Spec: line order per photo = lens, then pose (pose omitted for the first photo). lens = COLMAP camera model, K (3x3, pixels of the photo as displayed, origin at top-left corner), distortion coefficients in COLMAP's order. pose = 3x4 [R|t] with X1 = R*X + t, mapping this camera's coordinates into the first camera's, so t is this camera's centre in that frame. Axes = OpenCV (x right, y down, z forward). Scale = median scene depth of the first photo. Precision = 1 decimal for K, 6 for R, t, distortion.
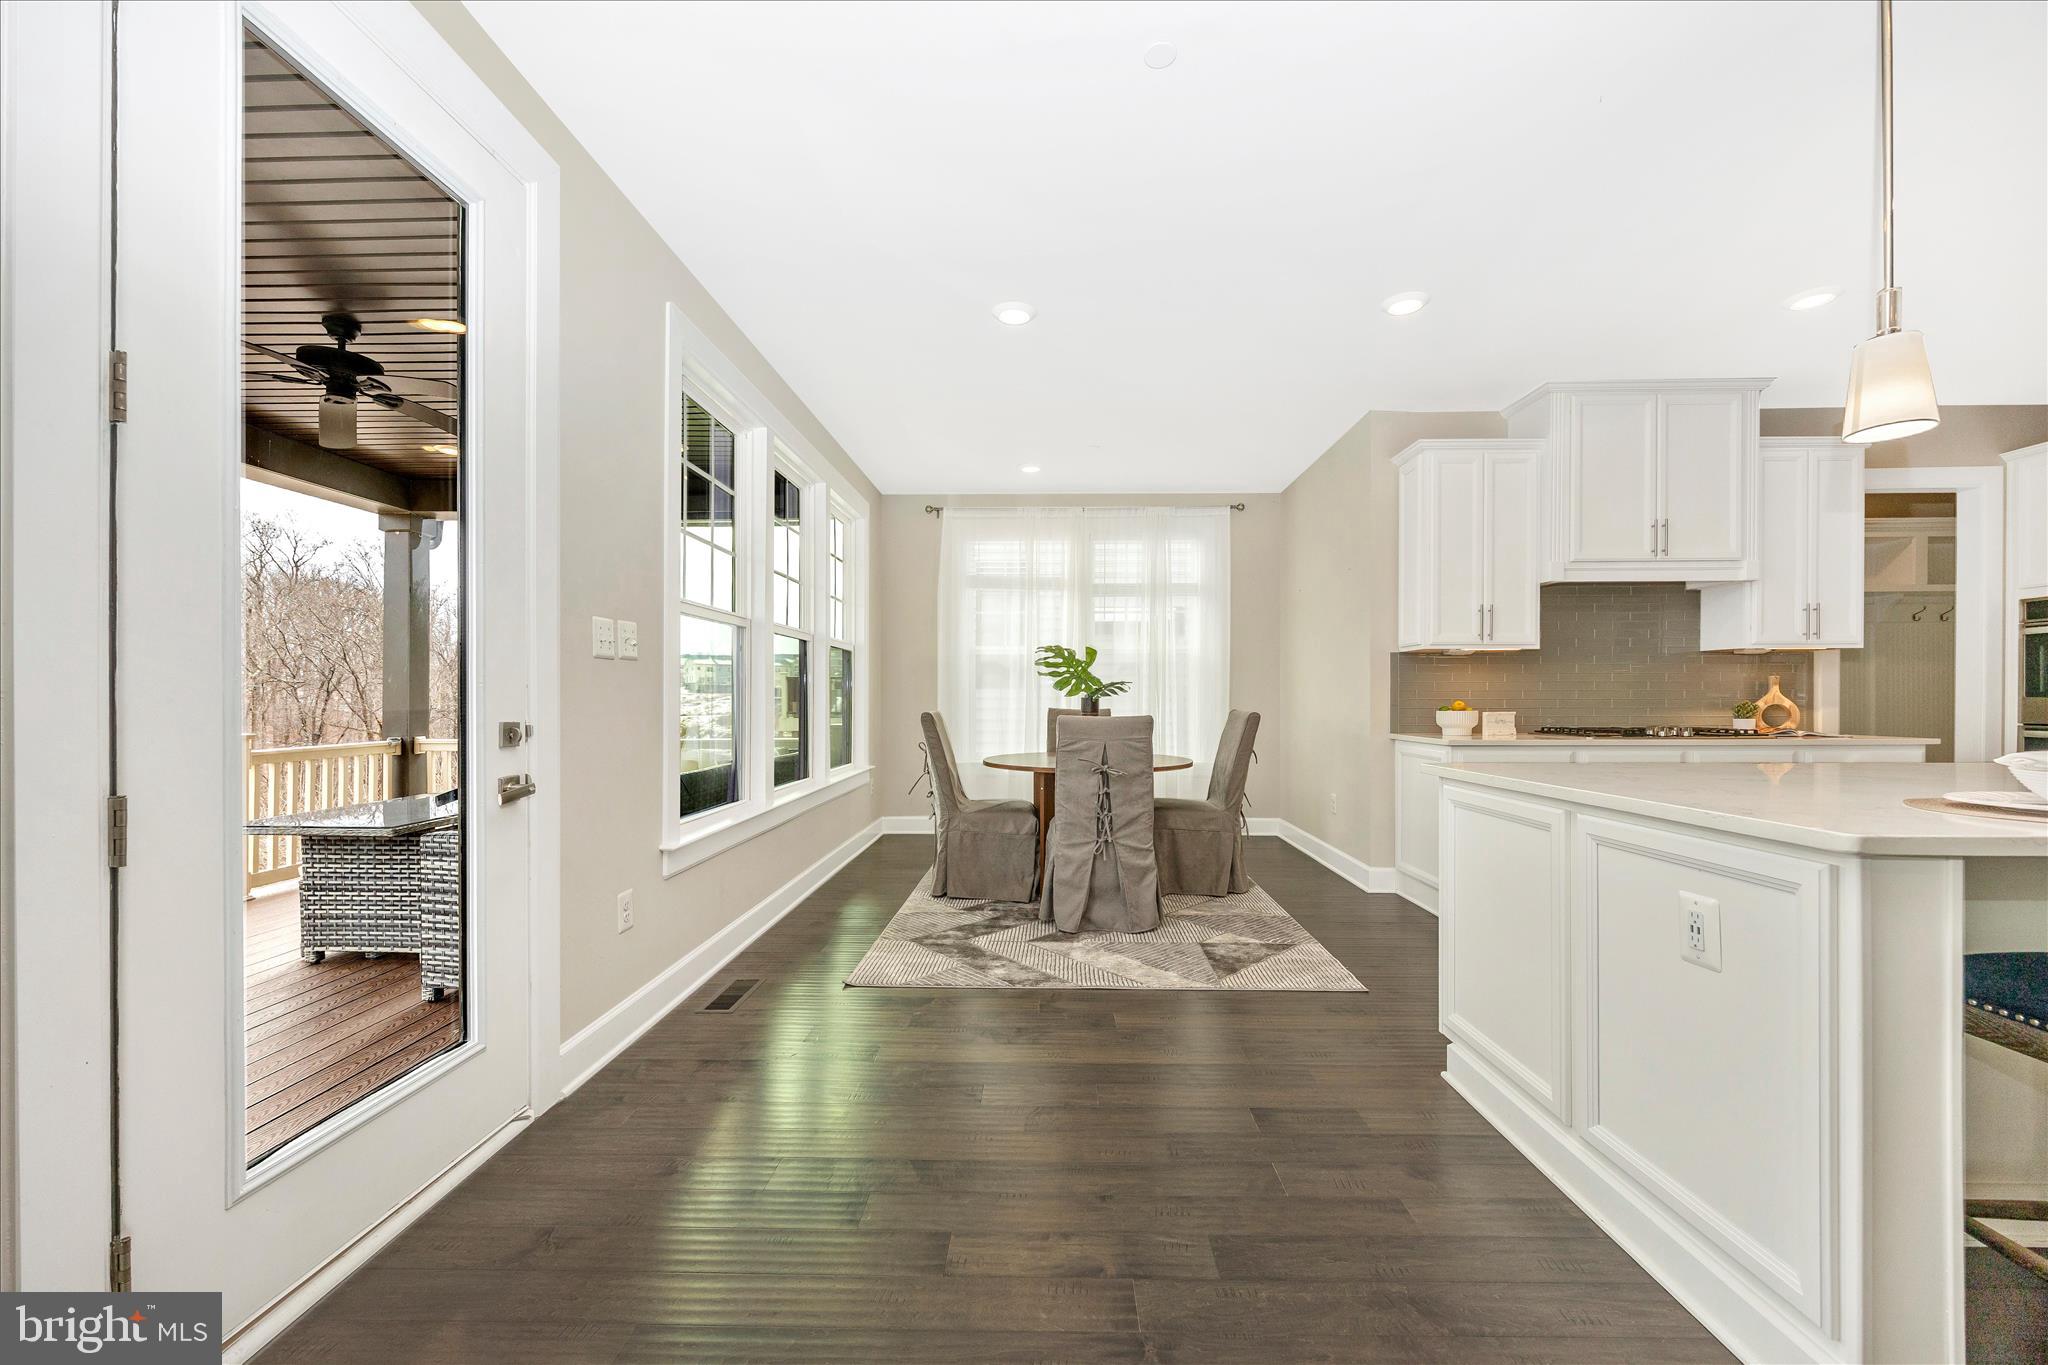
lens RADIAL K [[799.3, 0, 1030.1], [0, 799.3, 704.4], [0, 0, 1]] dist [-0.000740, -0.000109]
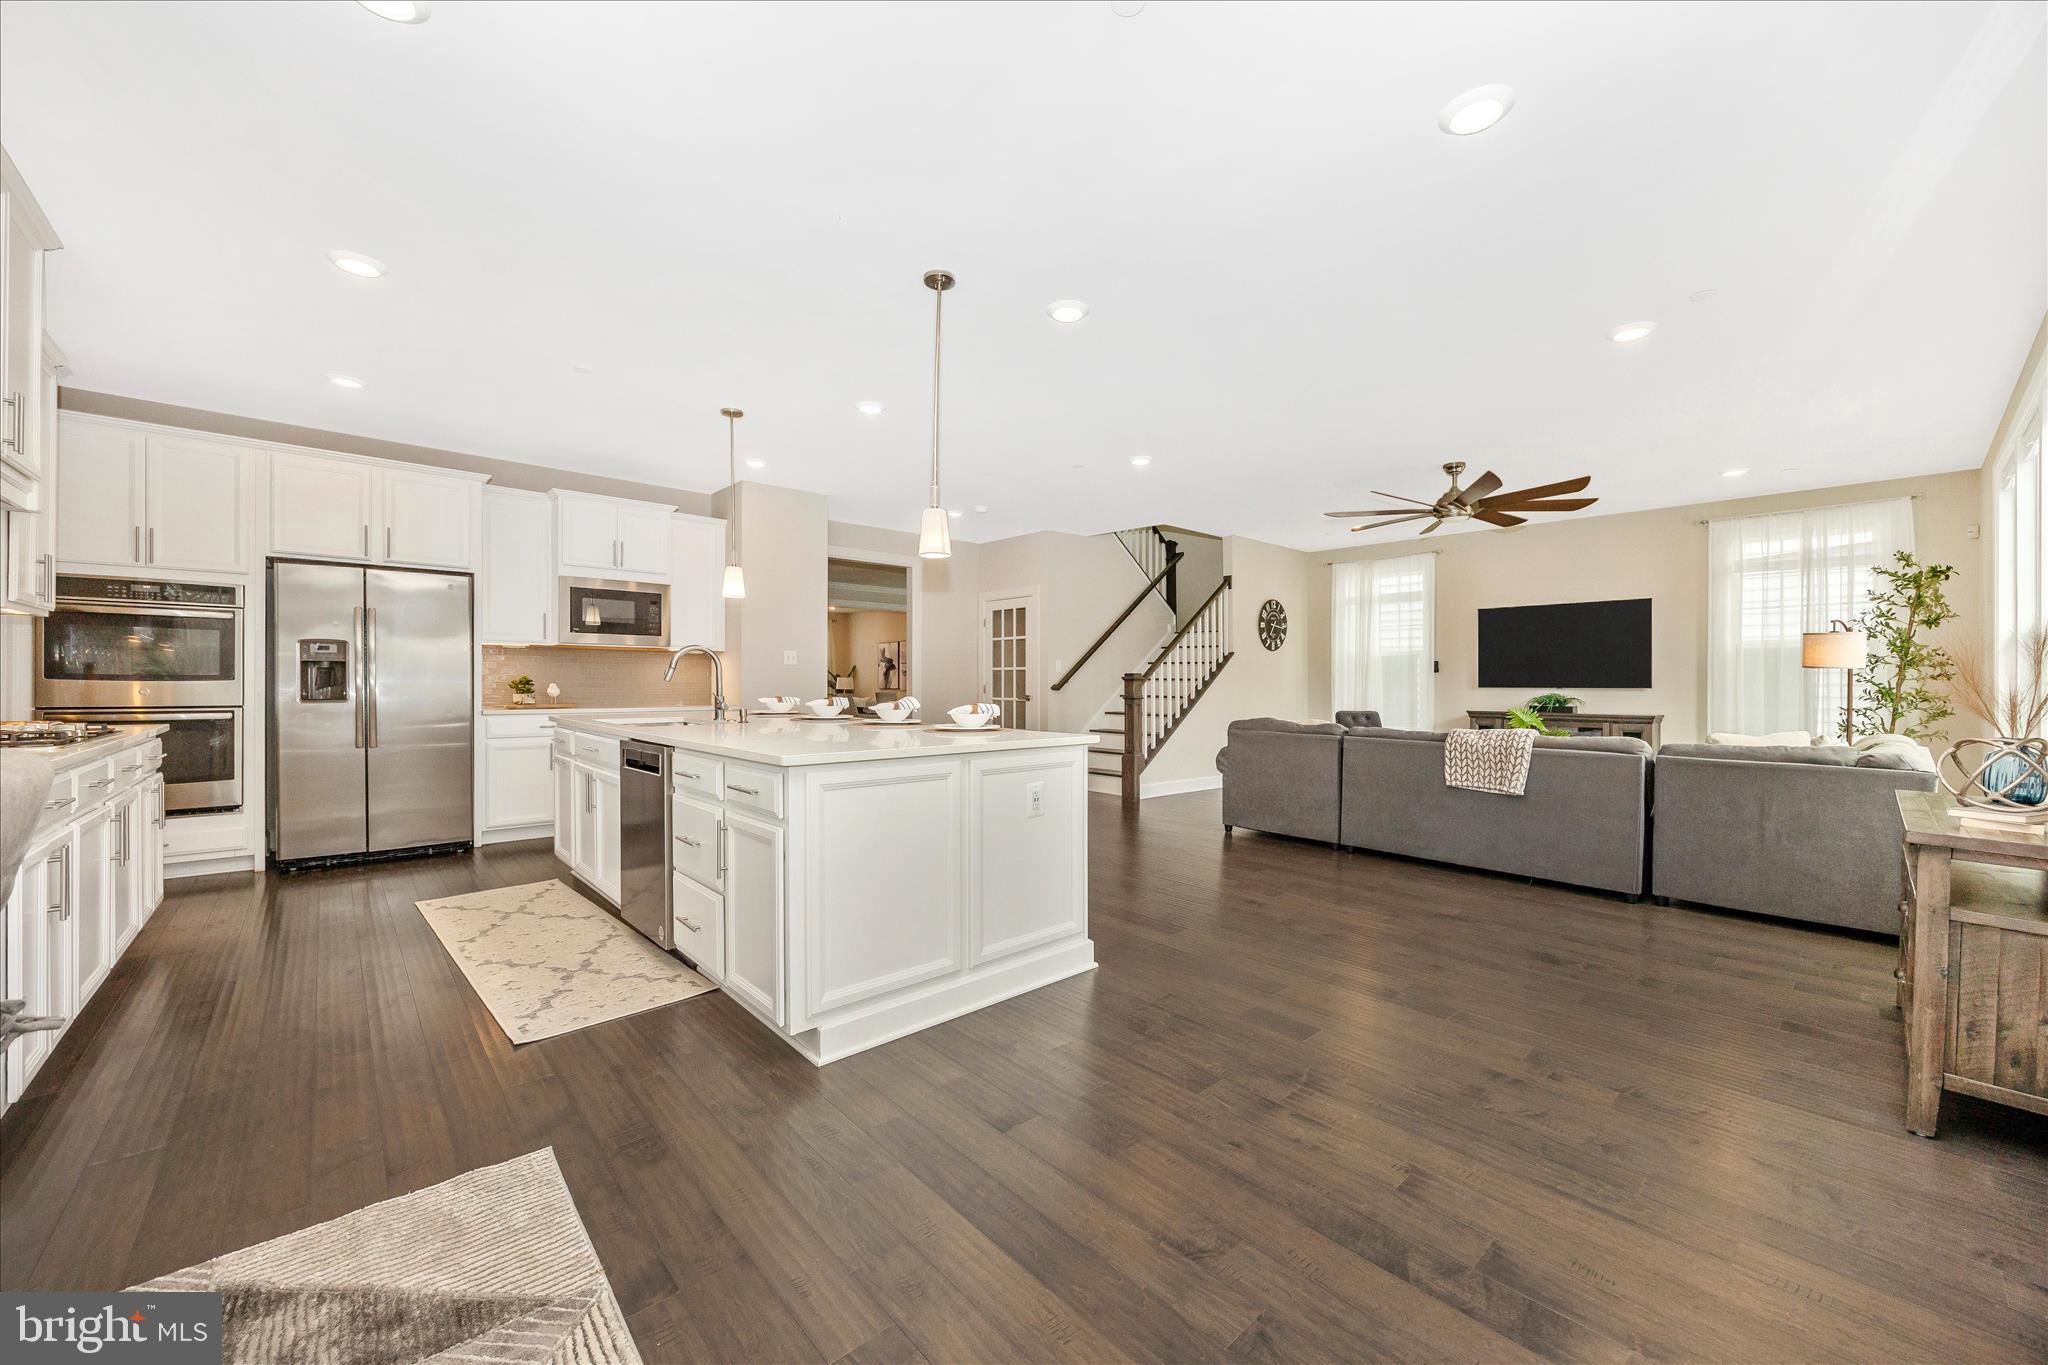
lens RADIAL K [[777.2, 0, 1030.9], [0, 777.2, 679.7], [0, 0, 1]] dist [-0.002647, -0.000604]
pose [[-0.694339, 0.003487, 0.719640, -0.345844], [0.002562, 0.999994, -0.002373, -0.011309], [-0.719644, 0.000196, -0.694344, 1.408449]]
